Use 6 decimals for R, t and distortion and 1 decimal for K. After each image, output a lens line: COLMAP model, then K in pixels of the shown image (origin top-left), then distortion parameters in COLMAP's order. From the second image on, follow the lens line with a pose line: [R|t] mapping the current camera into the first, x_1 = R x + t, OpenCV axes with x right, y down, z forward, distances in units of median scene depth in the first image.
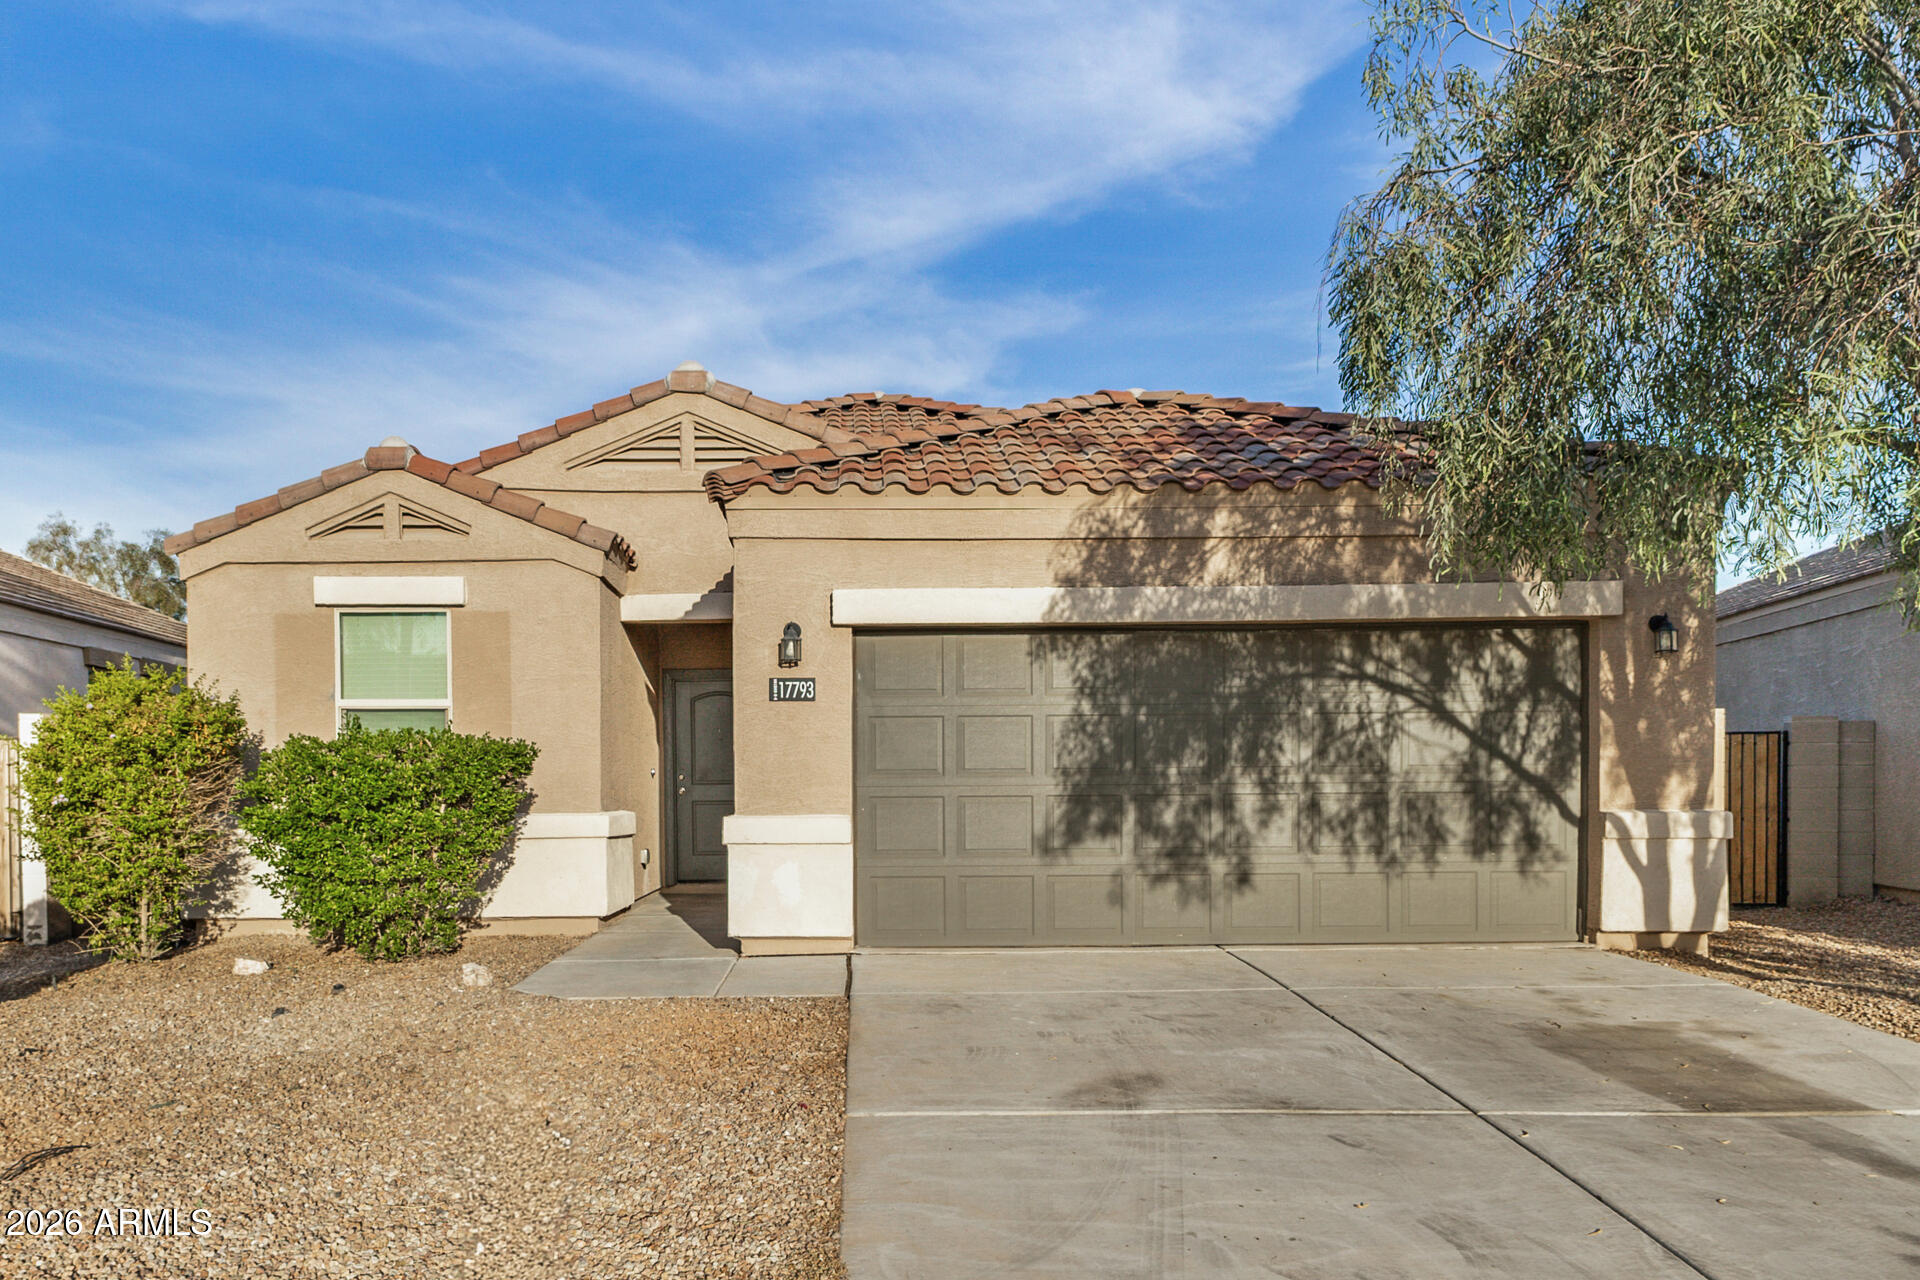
lens RADIAL K [[853.0, 0, 960.0], [0, 853.0, 640.0], [0, 0, 1]] dist [-0.026557, -0.000043]
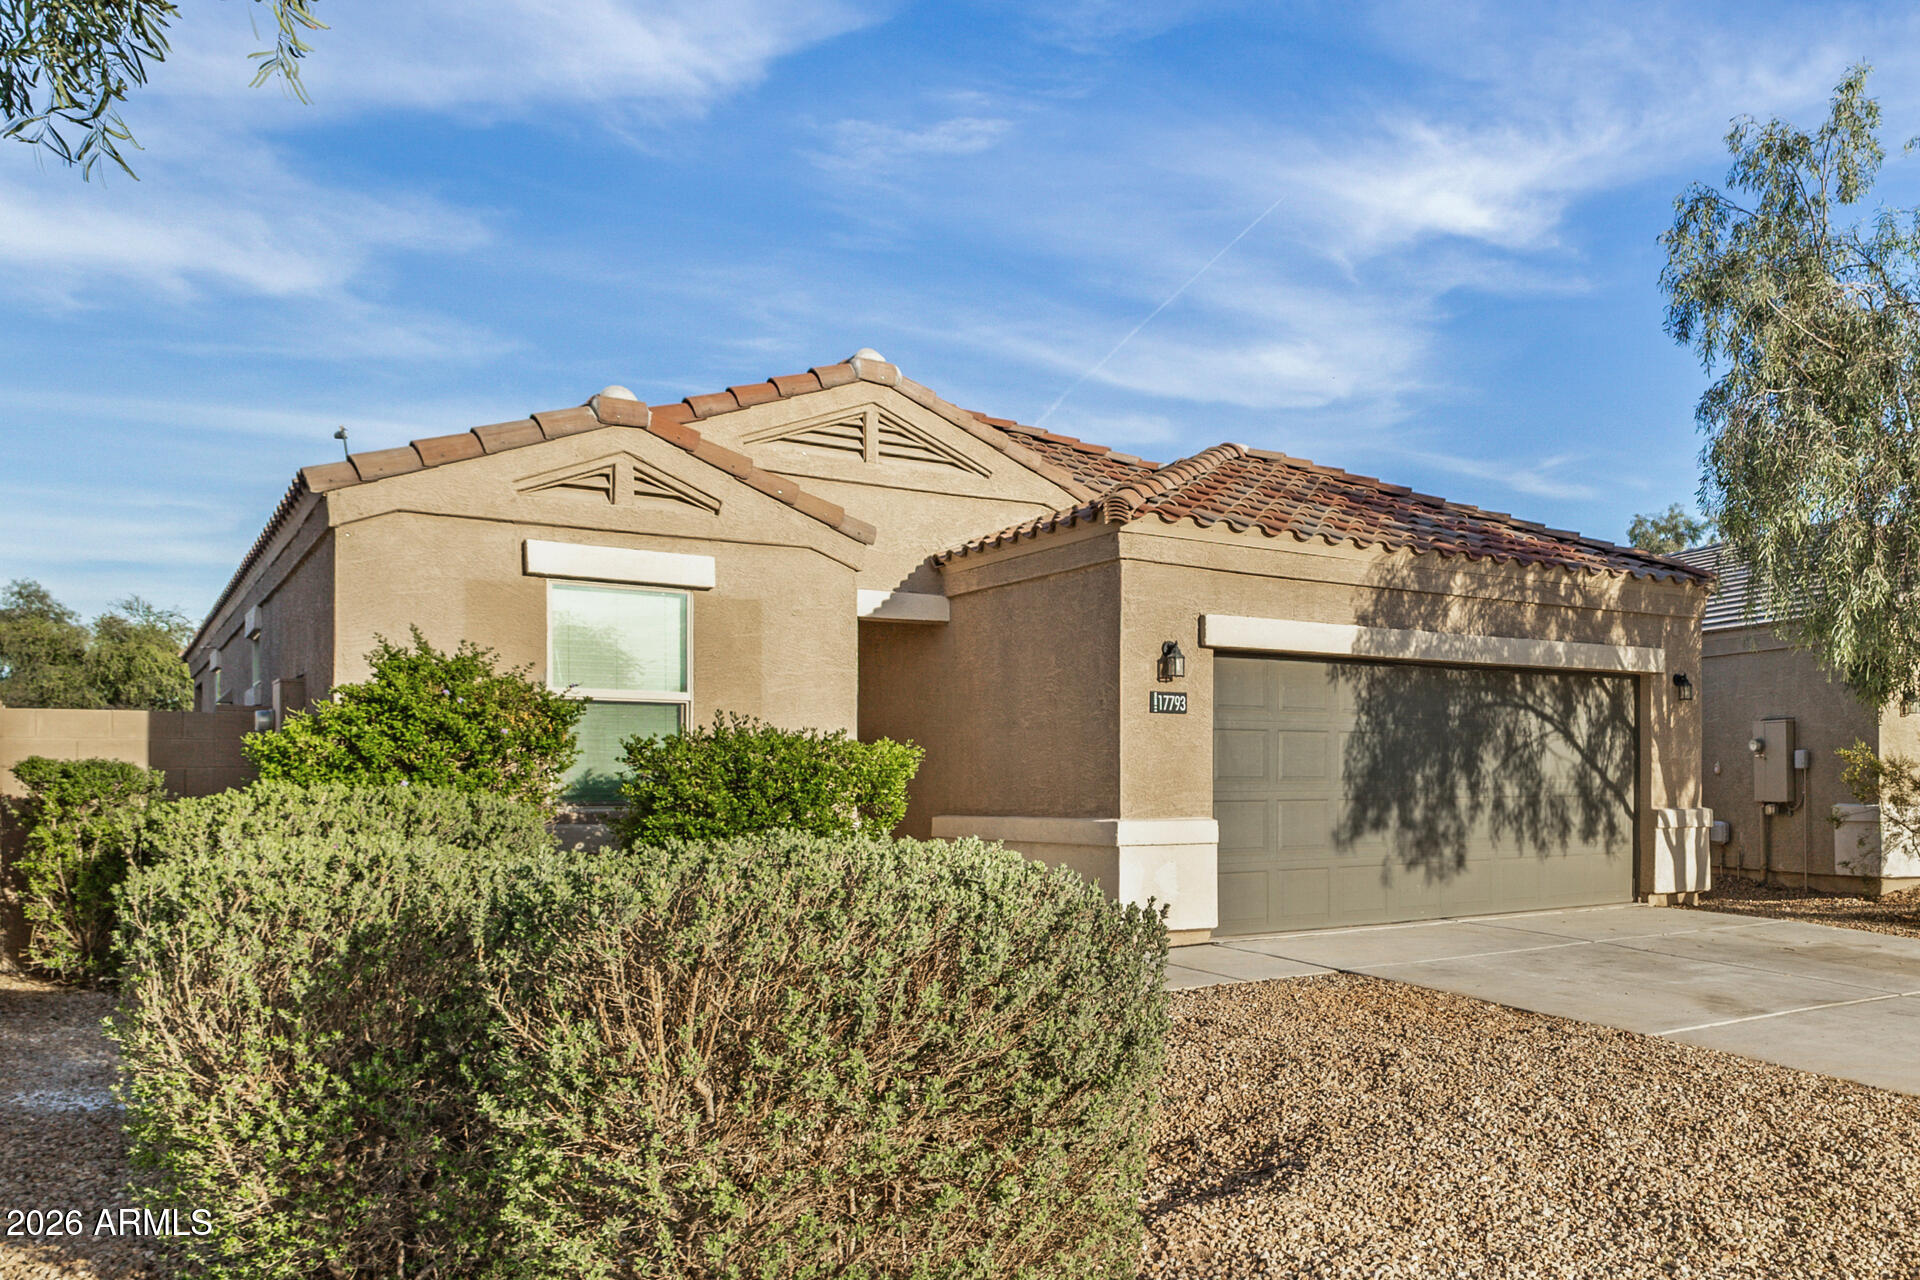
lens RADIAL K [[828.7, 0, 968.1], [0, 828.7, 635.4], [0, 0, 1]] dist [0.004047, -0.000145]
pose [[0.933343, 0.061281, 0.353717, -0.816982], [-0.064406, 0.997919, -0.002942, -0.008334], [-0.353161, -0.020035, 0.935348, 0.094967]]
